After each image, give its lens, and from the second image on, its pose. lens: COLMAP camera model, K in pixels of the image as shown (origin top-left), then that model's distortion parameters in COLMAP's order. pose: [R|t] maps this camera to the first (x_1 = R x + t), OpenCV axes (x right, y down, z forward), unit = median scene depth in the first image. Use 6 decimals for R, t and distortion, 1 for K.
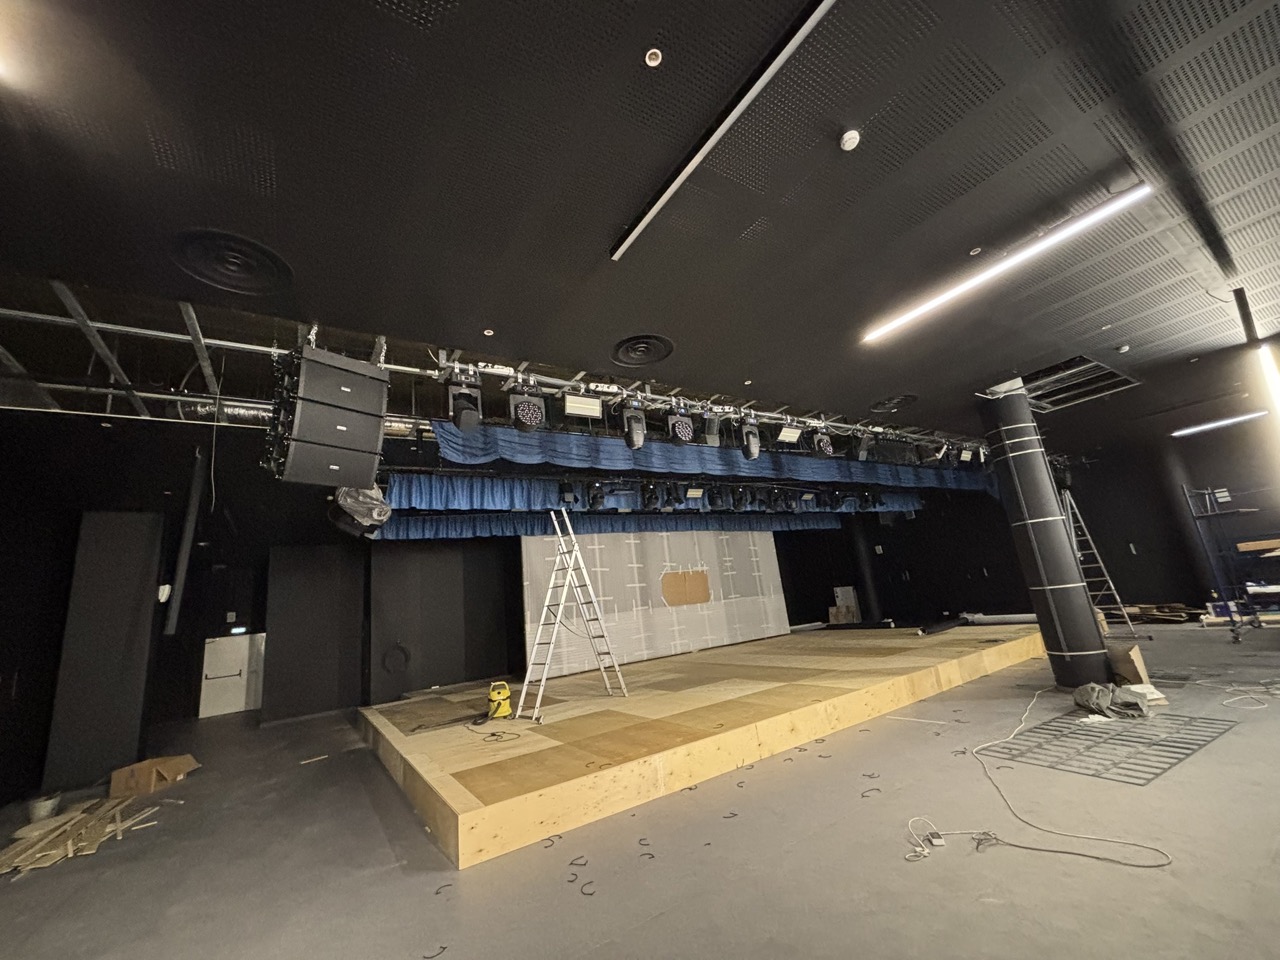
lens RADIAL K [[508.7, 0, 637.4], [0, 508.7, 479.0], [0, 0, 1]] dist [0.021033, -0.000188]
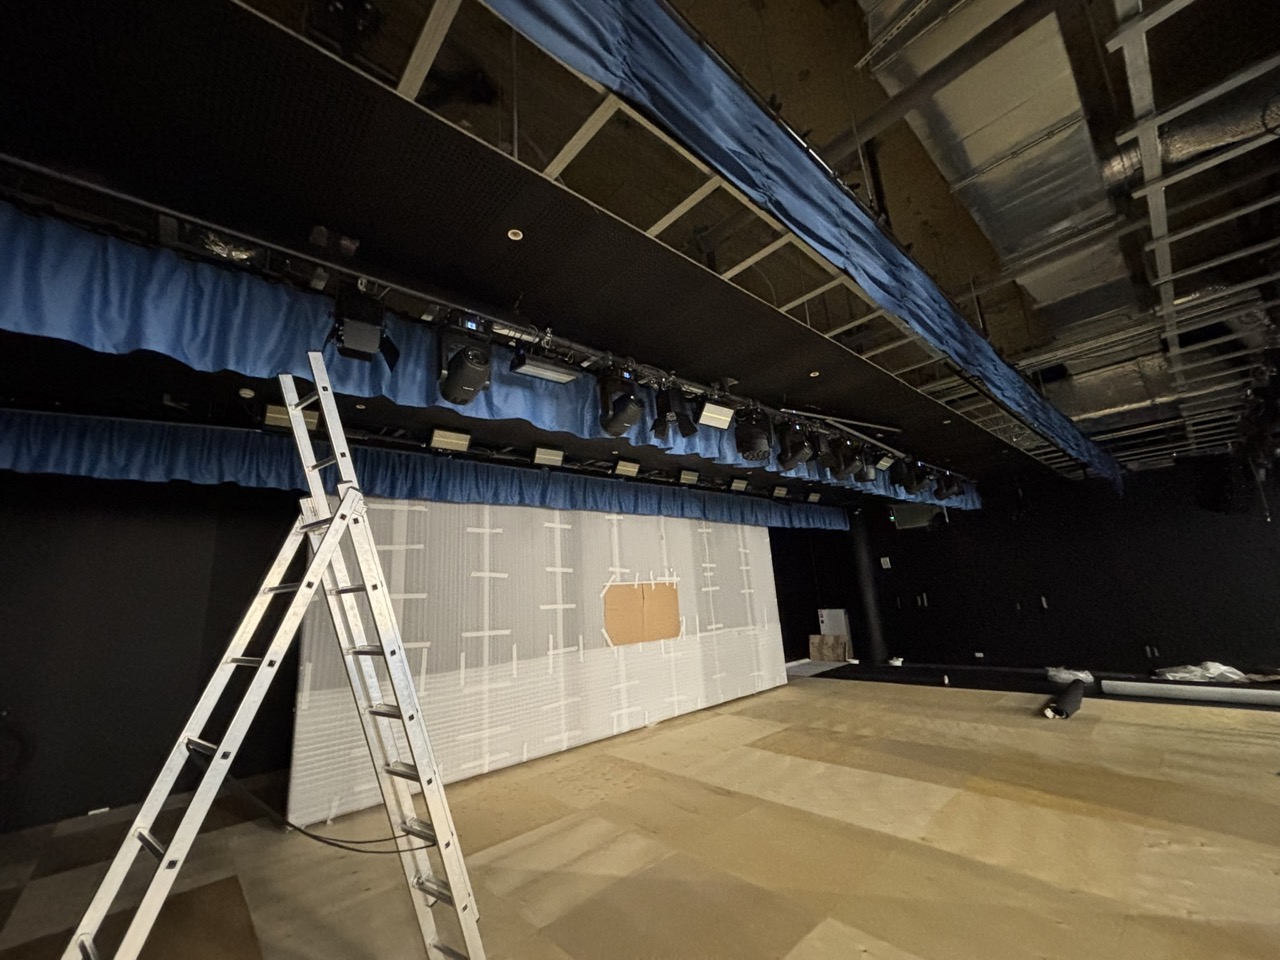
lens RADIAL K [[508.7, 0, 643.0], [0, 508.7, 478.5], [0, 0, 1]] dist [0.021033, -0.000188]
pose [[0.983615, 0.081066, 0.161030, -0.011119], [-0.081003, 0.996690, -0.006965, 0.066320], [-0.161062, -0.006193, 0.986925, 0.431514]]
